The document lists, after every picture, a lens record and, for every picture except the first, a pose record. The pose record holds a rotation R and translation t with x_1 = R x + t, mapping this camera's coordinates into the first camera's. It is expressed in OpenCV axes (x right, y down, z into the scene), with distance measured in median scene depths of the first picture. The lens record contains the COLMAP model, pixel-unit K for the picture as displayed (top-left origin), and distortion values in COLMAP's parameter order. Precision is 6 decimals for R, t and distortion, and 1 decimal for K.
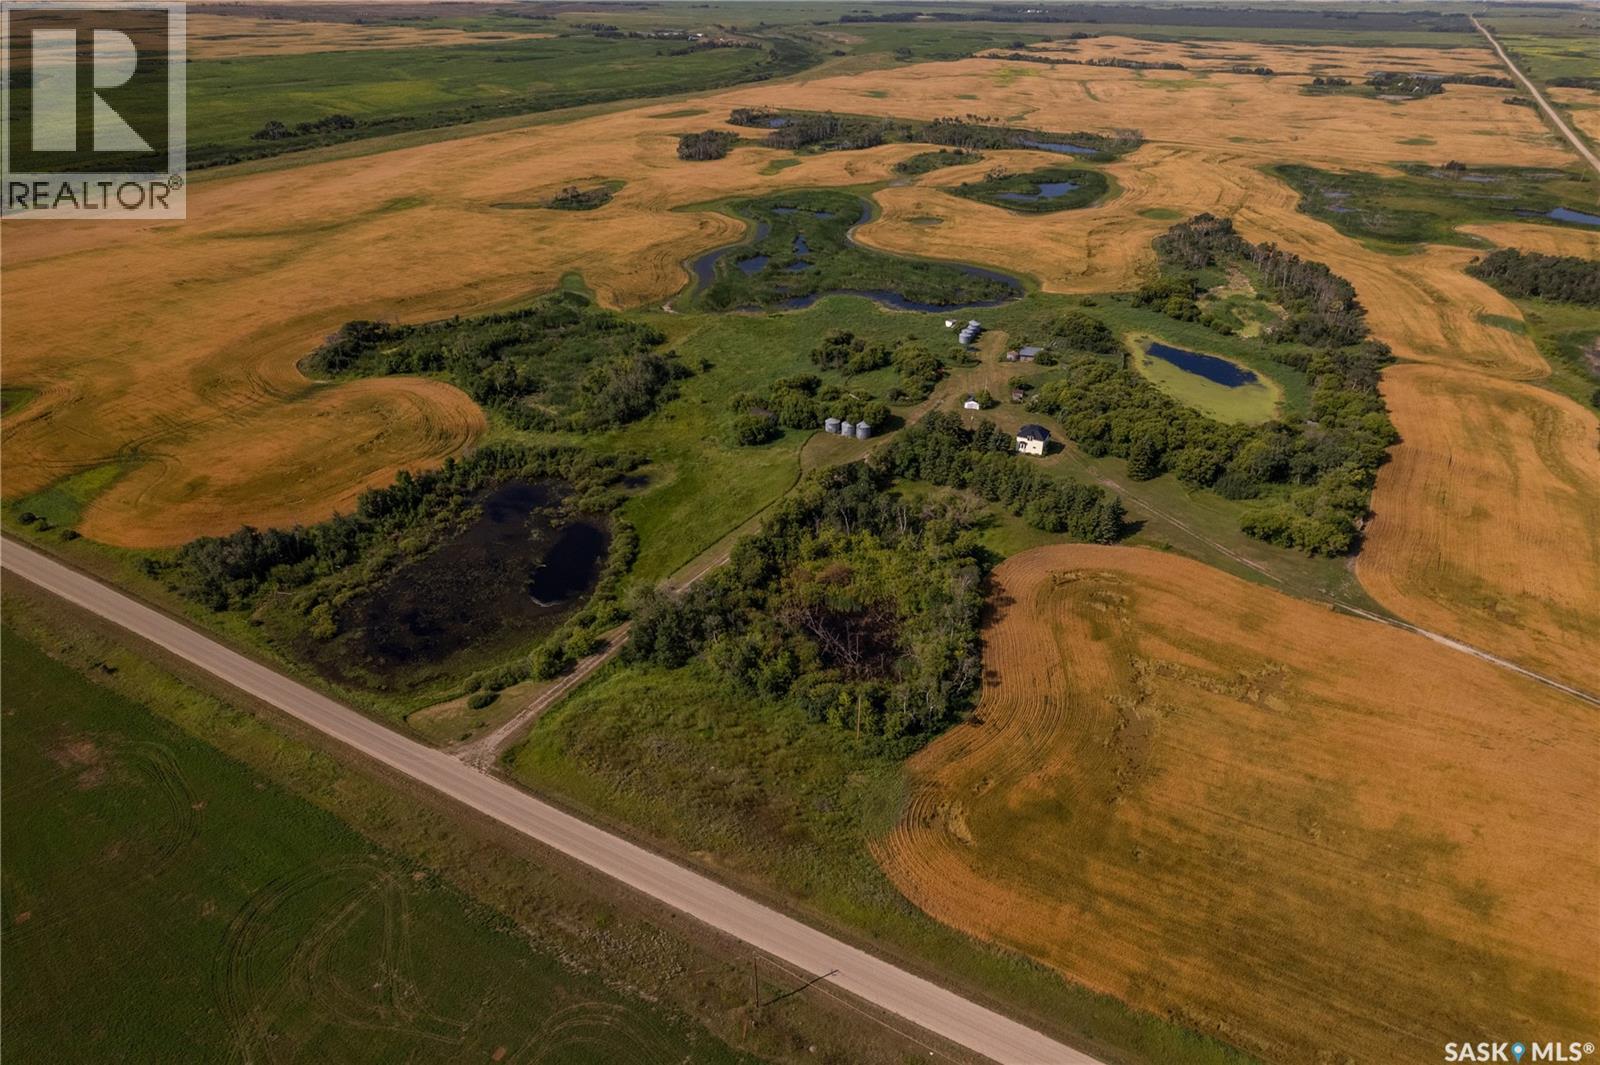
lens RADIAL K [[1025.1, 0, 804.5], [0, 1025.1, 534.5], [0, 0, 1]] dist [-0.079356, 0.091863]
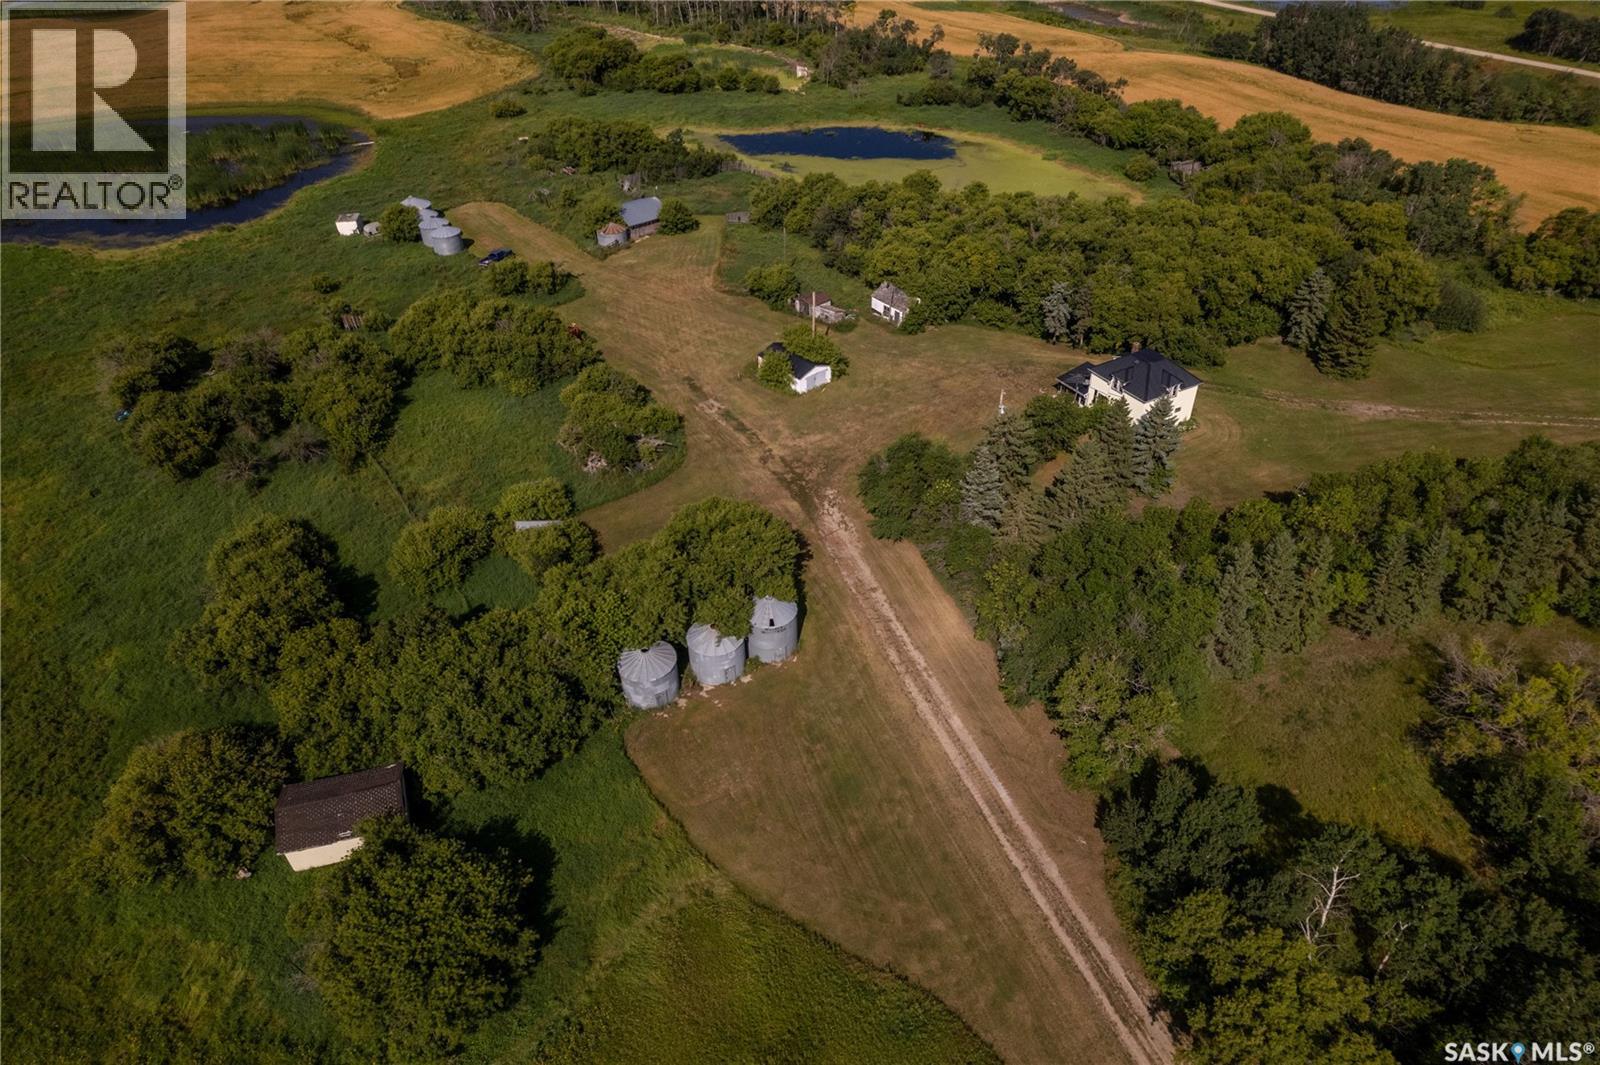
lens RADIAL K [[1025.1, 0, 804.5], [0, 1025.1, 534.5], [0, 0, 1]] dist [-0.079356, 0.091863]
pose [[0.570560, -0.502371, 0.649680, -0.081612], [0.410102, 0.859674, 0.304592, -0.166782], [-0.711532, 0.092647, 0.696519, 0.675887]]
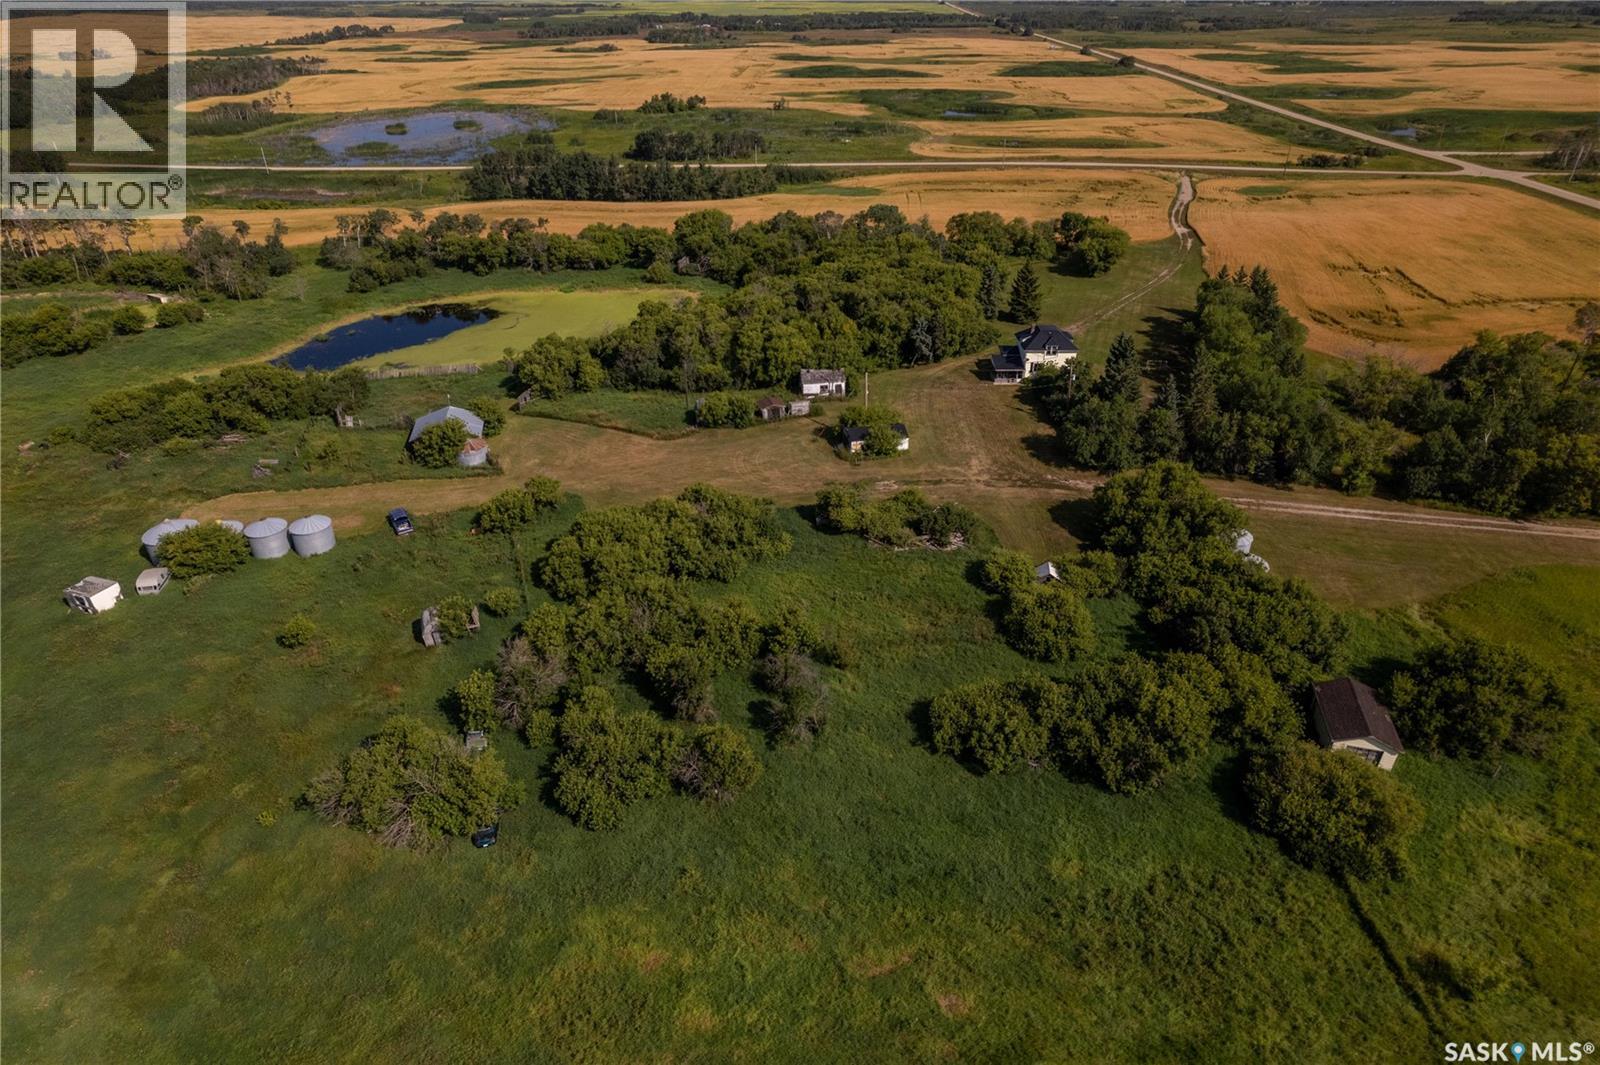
lens RADIAL K [[1025.1, 0, 804.5], [0, 1025.1, 534.5], [0, 0, 1]] dist [-0.079356, 0.091863]
pose [[-0.422971, -0.447511, 0.787927, -0.146134], [0.440151, 0.658600, 0.610338, -0.328905], [-0.792062, 0.604962, -0.081597, 0.964735]]
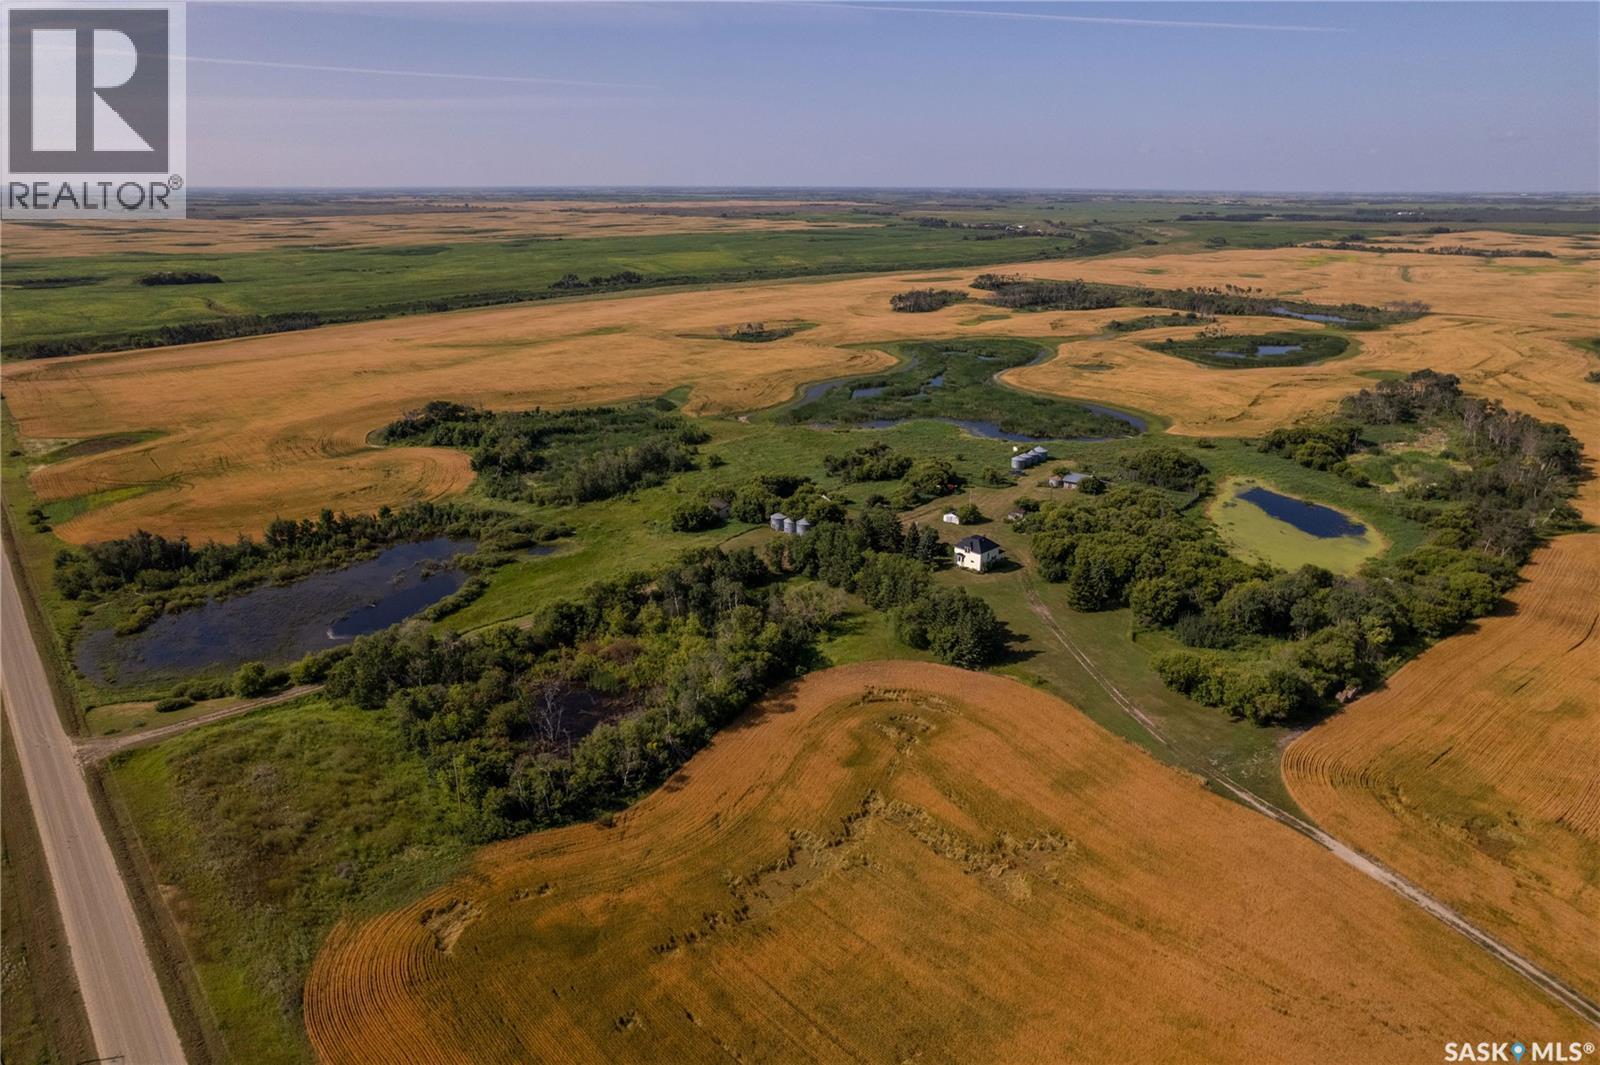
lens RADIAL K [[1025.1, 0, 804.5], [0, 1025.1, 534.5], [0, 0, 1]] dist [-0.079356, 0.091863]
pose [[0.942797, 0.097847, -0.318684, 0.286353], [-0.153228, 0.976182, -0.153588, 0.033412], [0.296066, 0.193634, 0.935335, 0.141981]]
